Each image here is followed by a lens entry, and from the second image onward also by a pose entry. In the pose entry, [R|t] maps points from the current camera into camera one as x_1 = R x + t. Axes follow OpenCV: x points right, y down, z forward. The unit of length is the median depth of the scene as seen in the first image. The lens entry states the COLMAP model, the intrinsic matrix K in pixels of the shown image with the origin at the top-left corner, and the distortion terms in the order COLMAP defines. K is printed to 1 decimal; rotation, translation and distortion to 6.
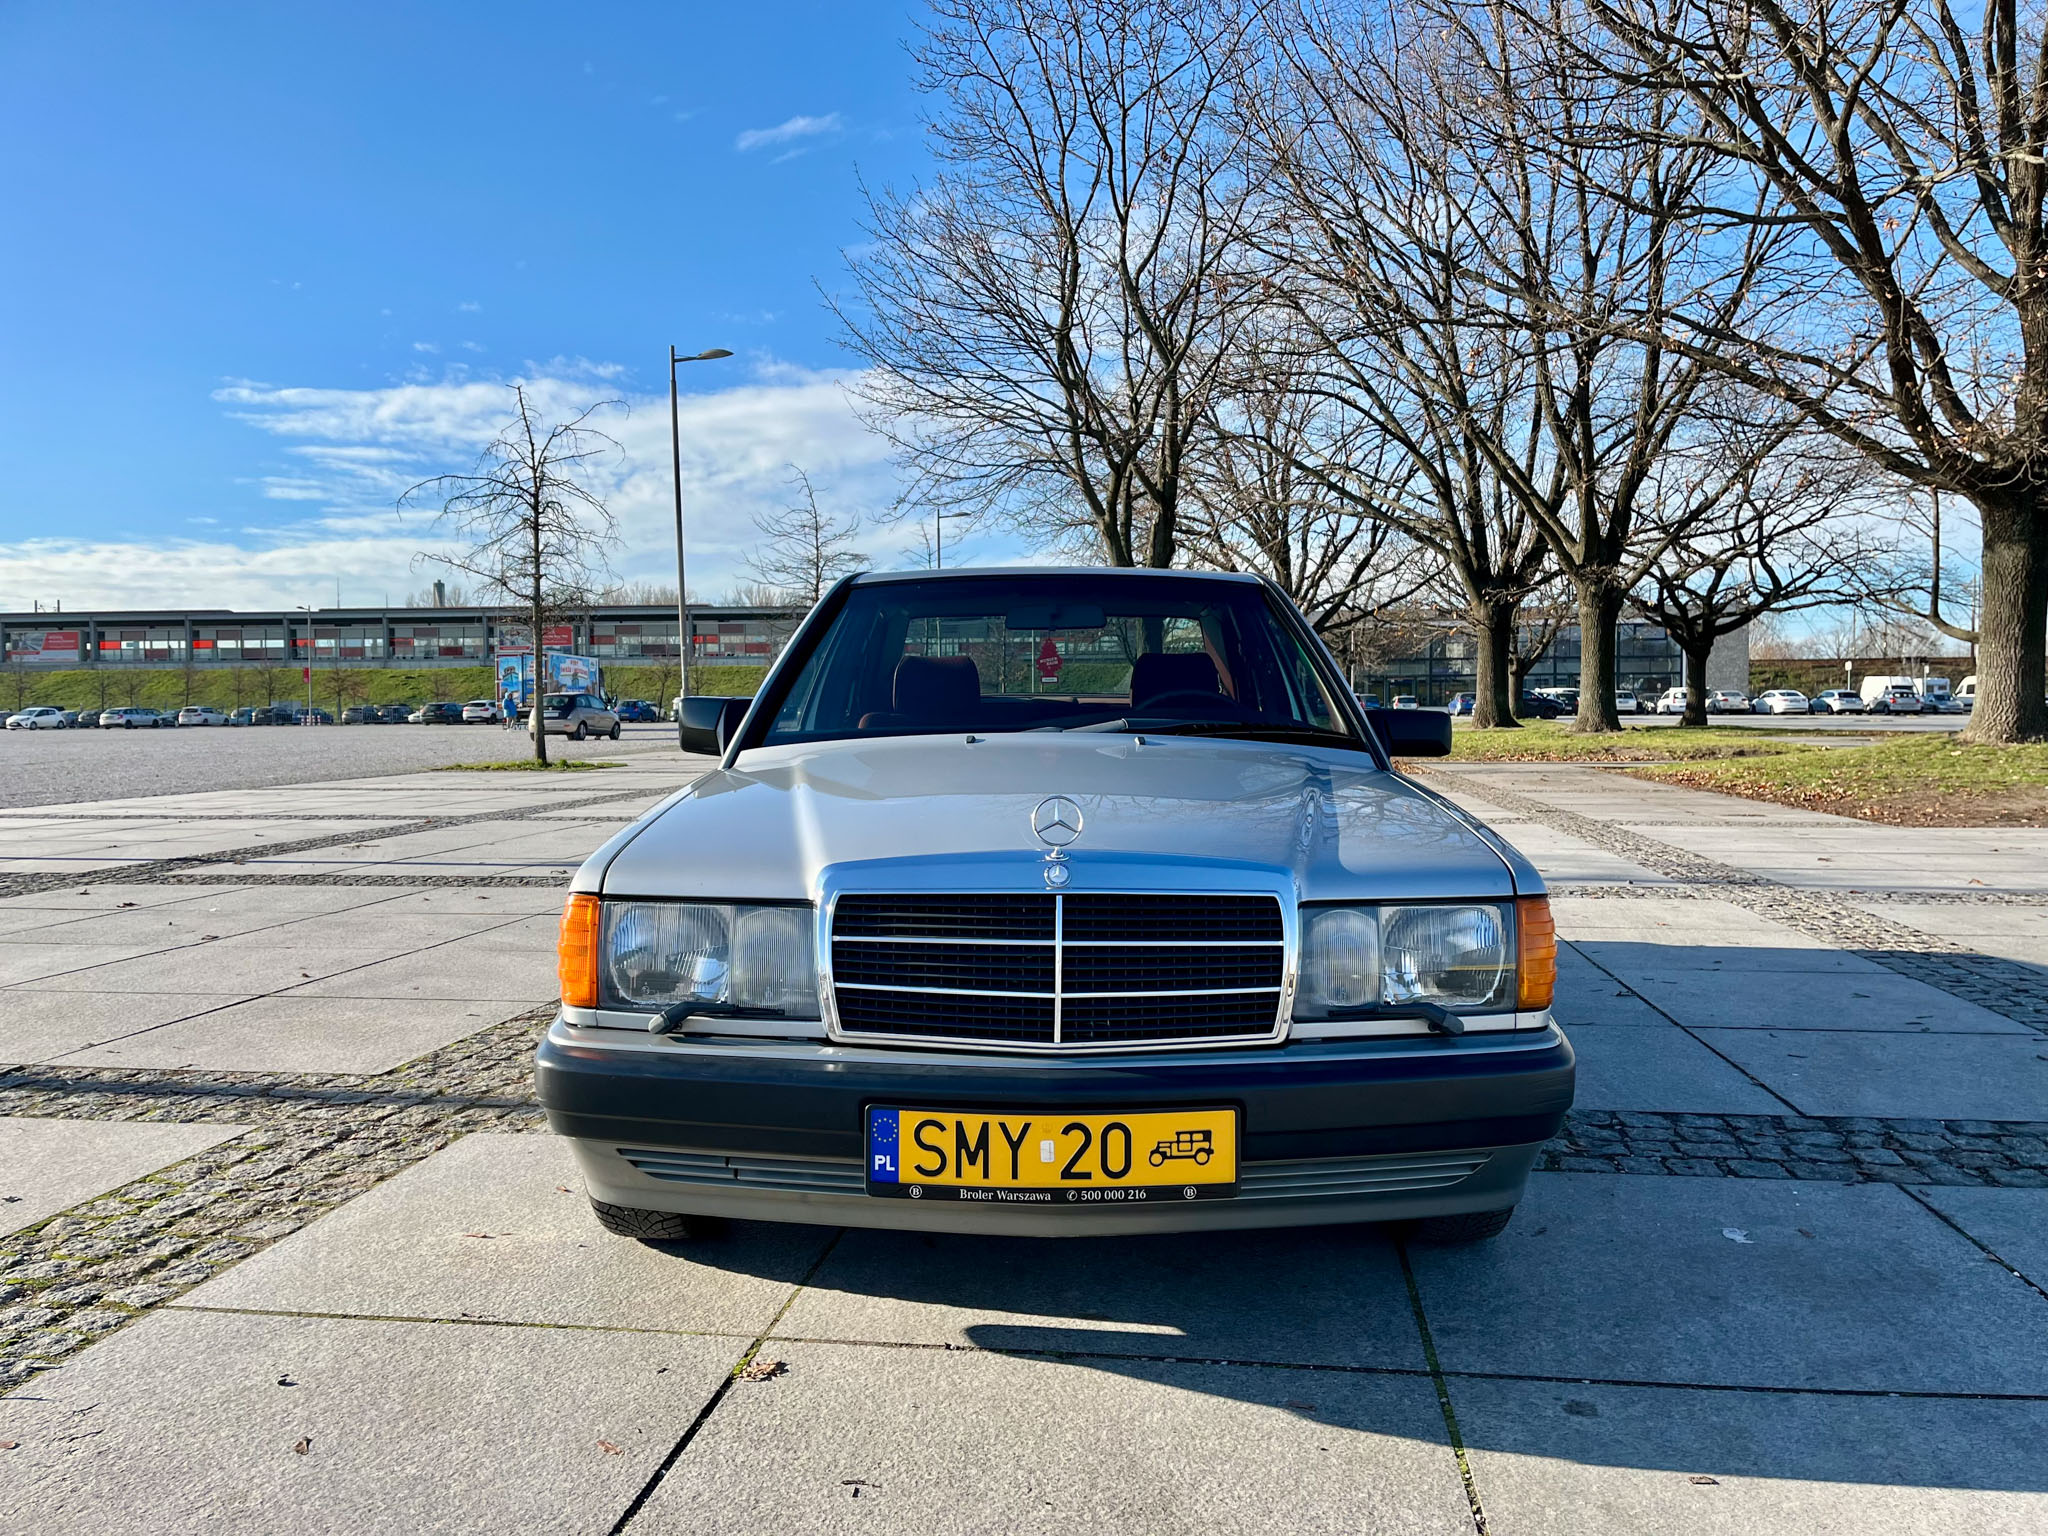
lens RADIAL K [[1561.9, 0, 1017.7], [0, 1561.9, 770.2], [0, 0, 1]] dist [0.072508, -0.098971]
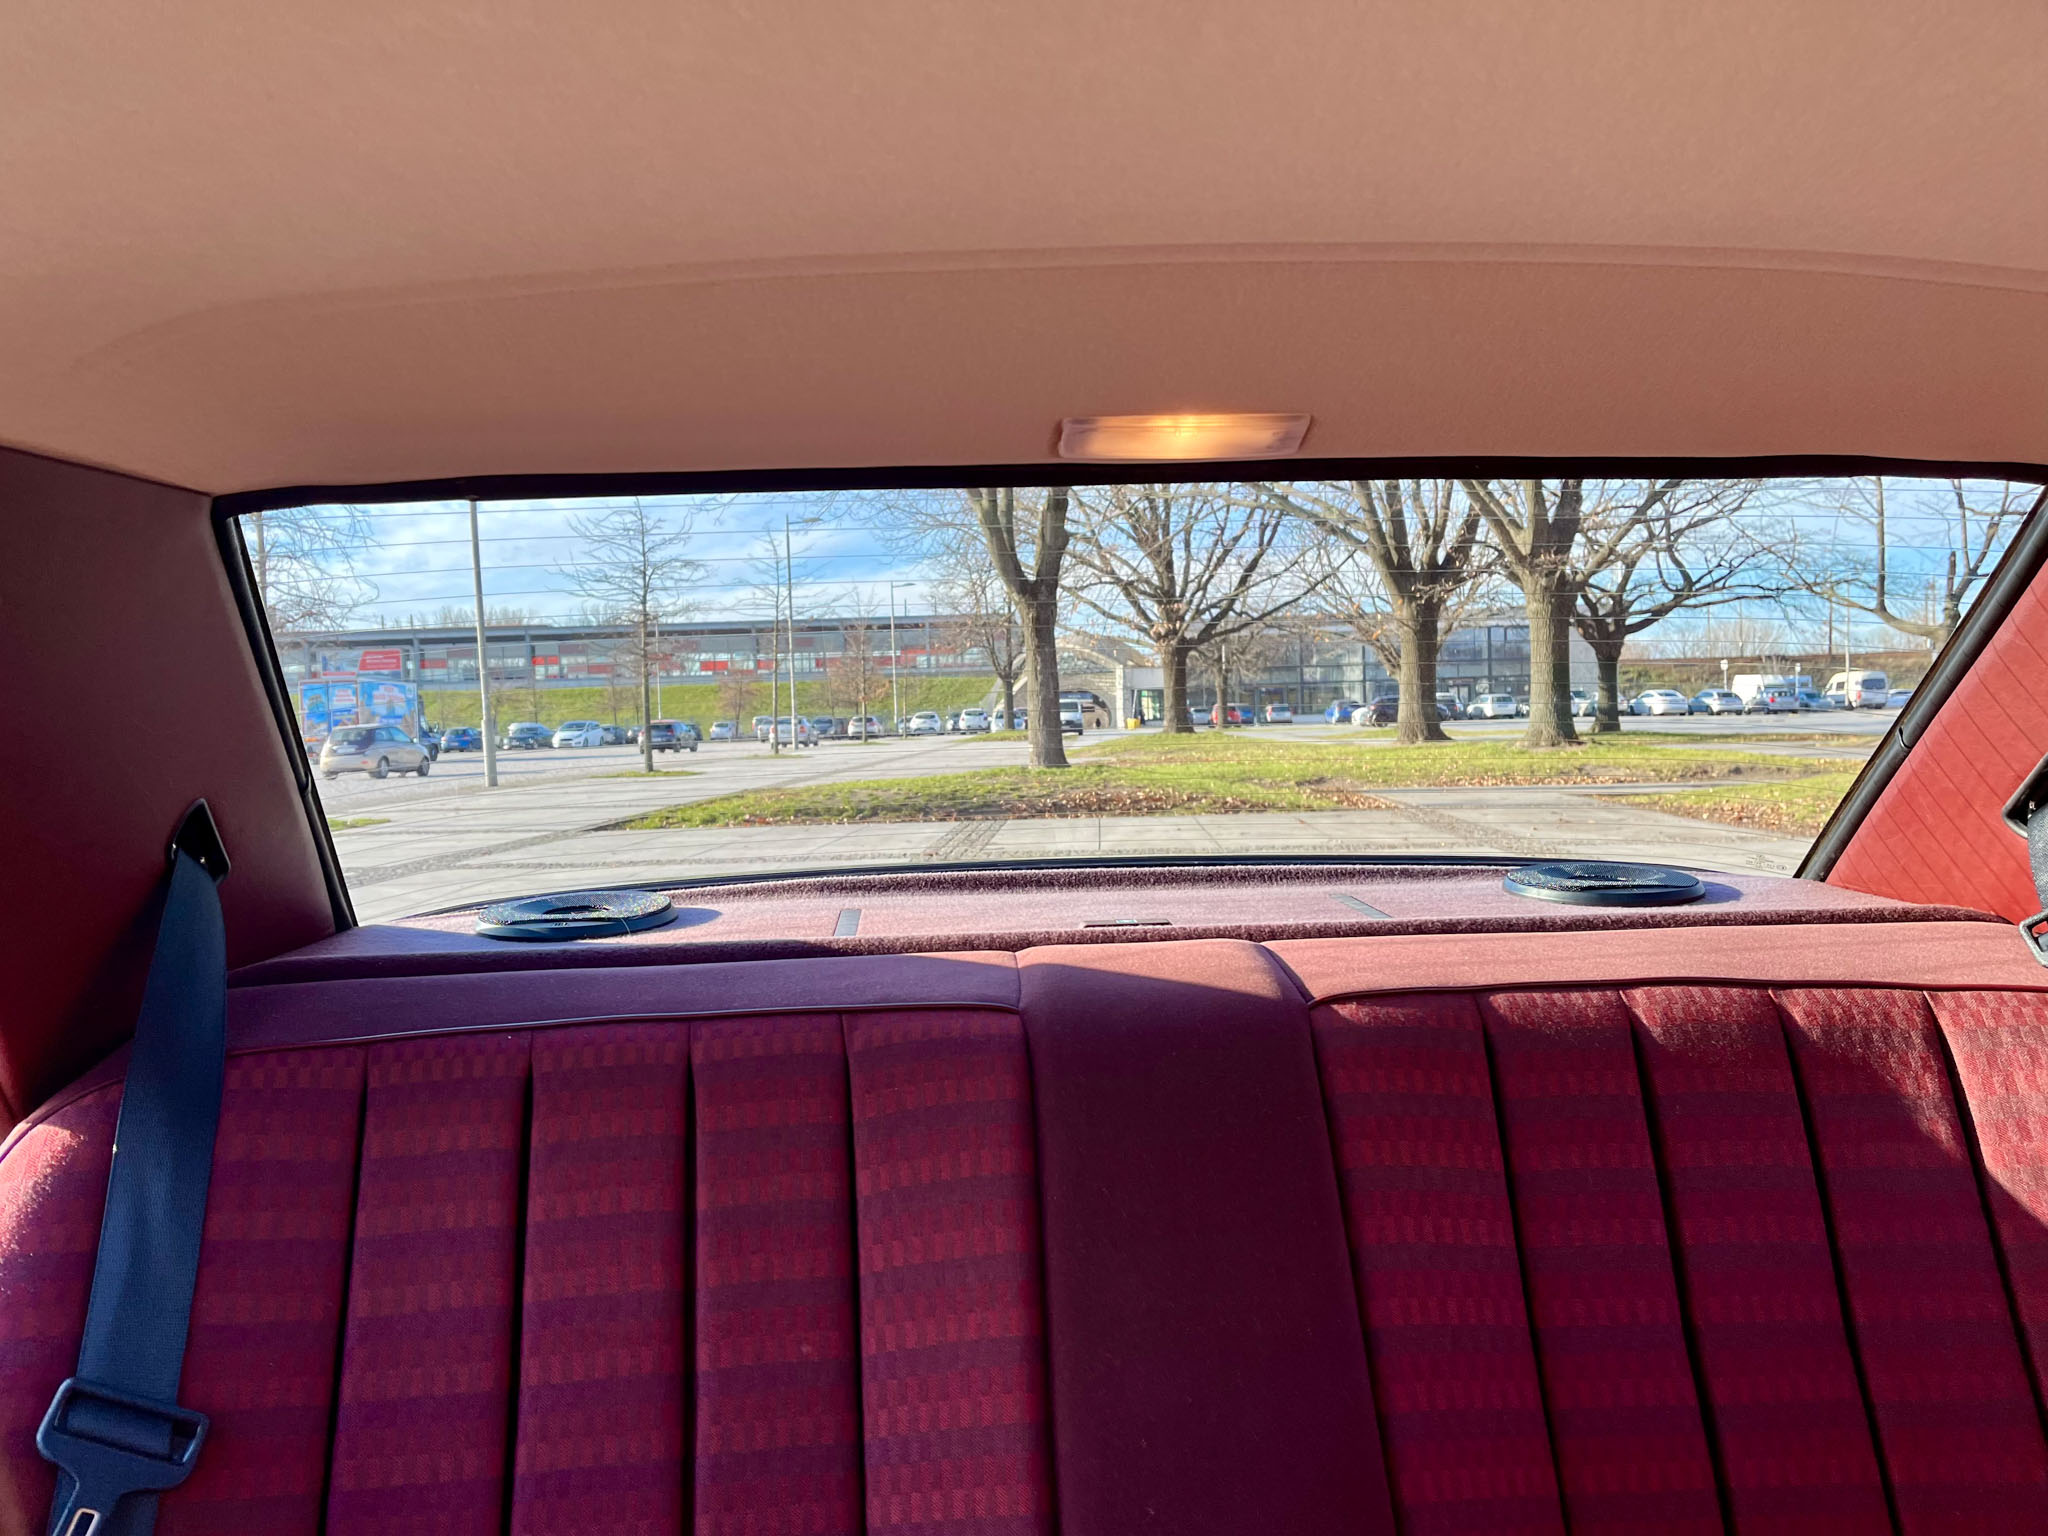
lens RADIAL K [[1558.8, 0, 1011.4], [0, 1558.8, 779.7], [0, 0, 1]] dist [0.095921, -0.141380]
pose [[0.996123, -0.026585, 0.083862, -0.002112], [0.026846, 0.999638, -0.001986, -0.026074], [-0.083779, 0.004229, 0.996475, 0.329127]]
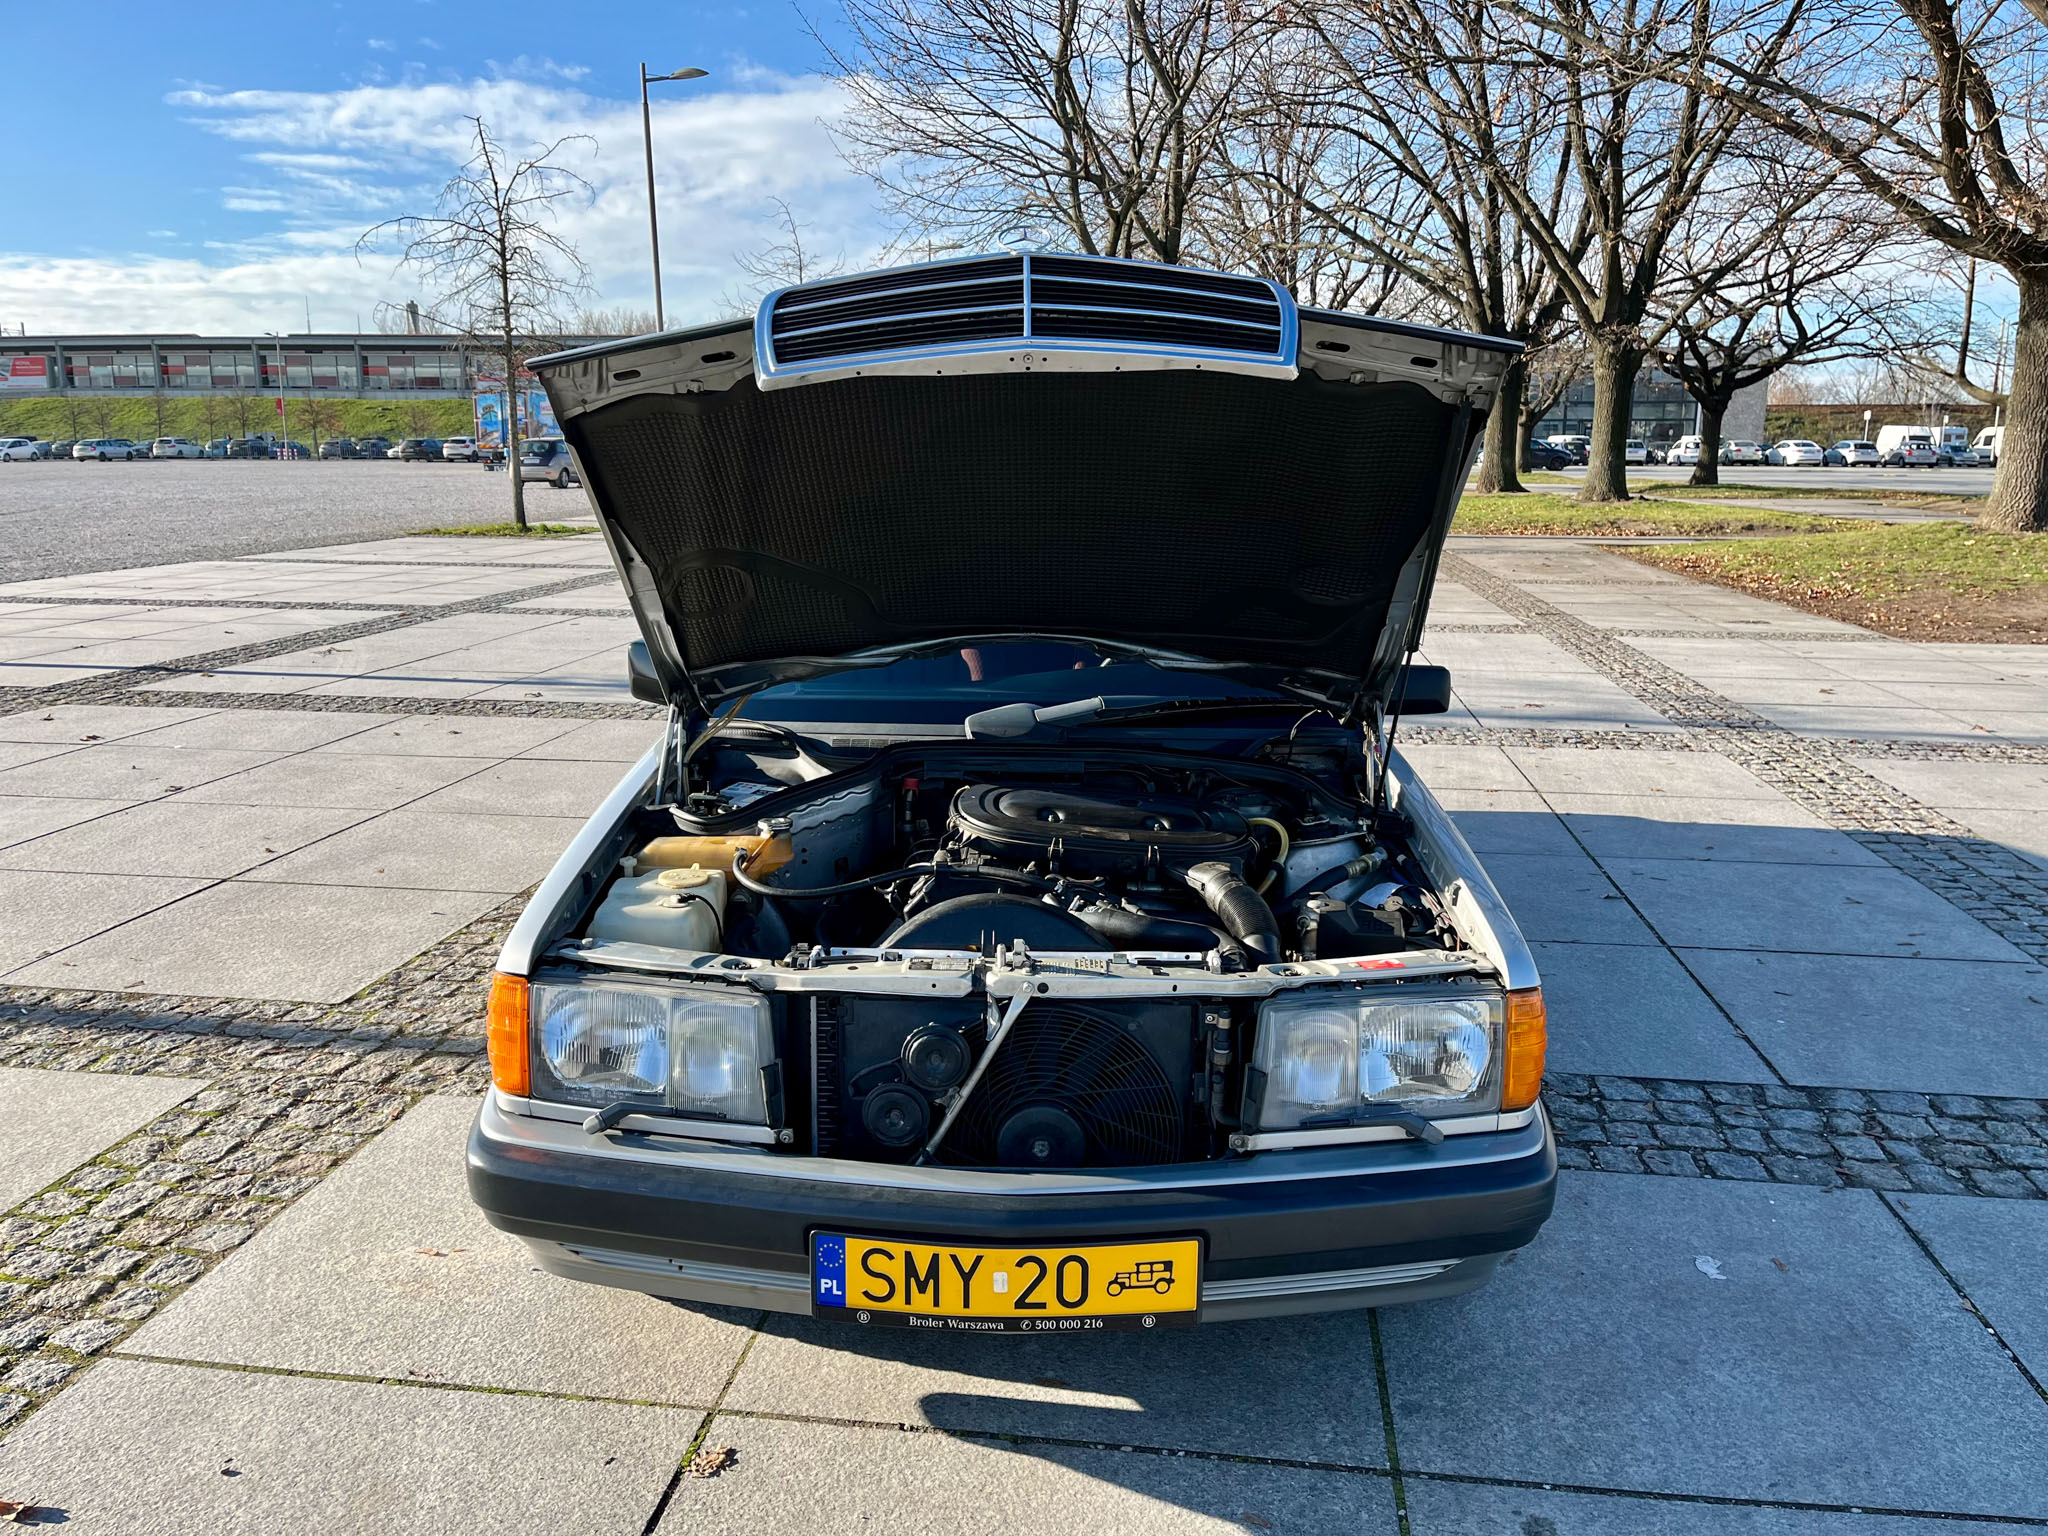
lens RADIAL K [[1558.8, 0, 1011.4], [0, 1558.8, 779.7], [0, 0, 1]] dist [0.095921, -0.141380]
pose [[0.999961, 0.008749, 0.001223, 0.003454], [-0.008829, 0.985372, 0.170186, -0.035298], [0.000284, -0.170190, 0.985411, 0.017040]]
